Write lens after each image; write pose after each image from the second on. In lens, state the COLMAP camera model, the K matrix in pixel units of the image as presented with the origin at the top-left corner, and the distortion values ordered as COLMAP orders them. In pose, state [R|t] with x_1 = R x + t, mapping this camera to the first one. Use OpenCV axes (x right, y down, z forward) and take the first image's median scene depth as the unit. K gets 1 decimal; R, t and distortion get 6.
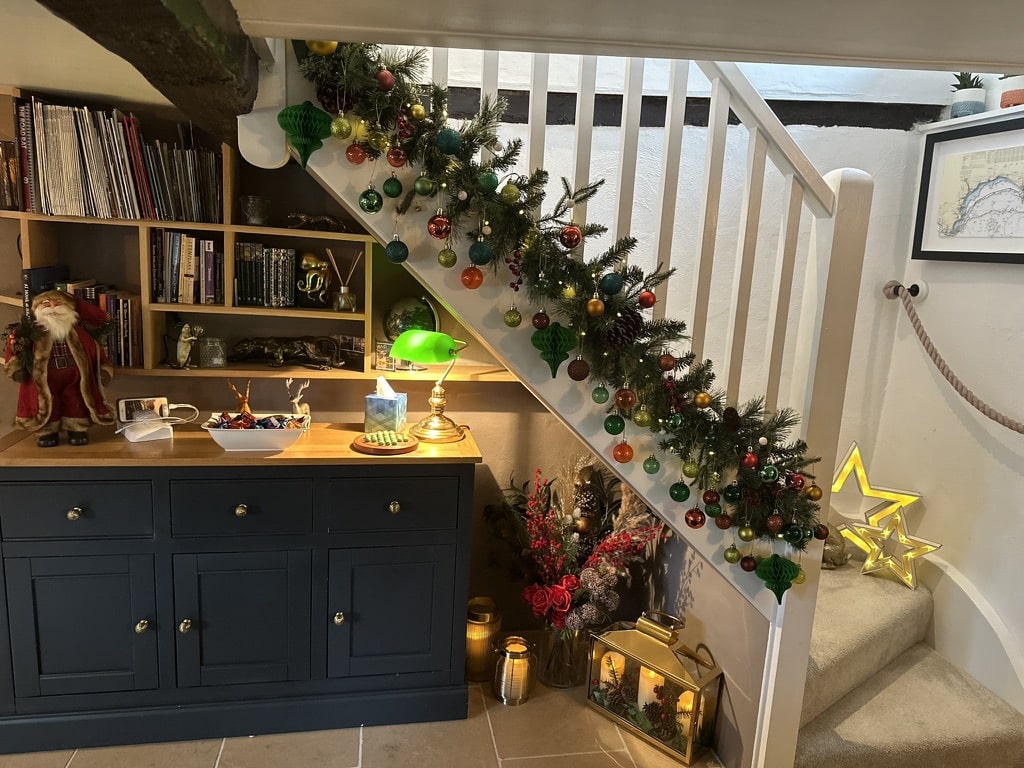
lens RADIAL K [[722.8, 0, 512.5], [0, 722.8, 379.9], [0, 0, 1]] dist [0.075782, -0.099078]
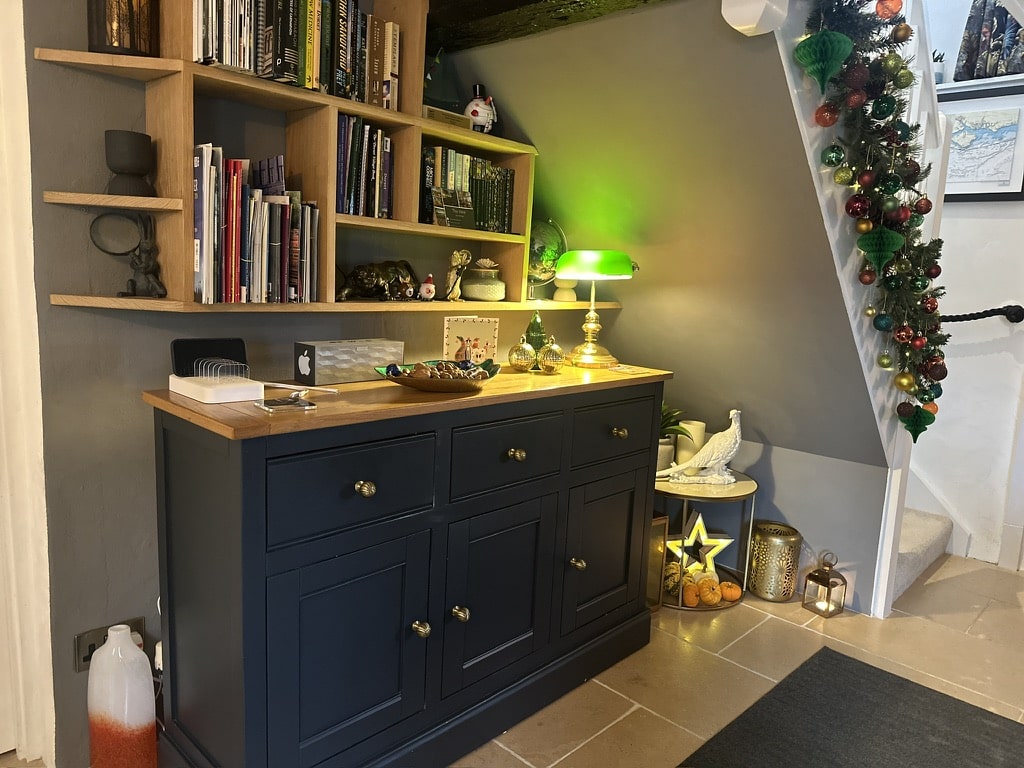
lens RADIAL K [[722.8, 0, 512.1], [0, 722.8, 382.9], [0, 0, 1]] dist [0.075782, -0.099078]
pose [[0.813552, -0.108718, 0.571239, -0.793046], [0.110138, 0.993394, 0.032206, 0.063406], [-0.570967, 0.036713, 0.820152, 0.291531]]
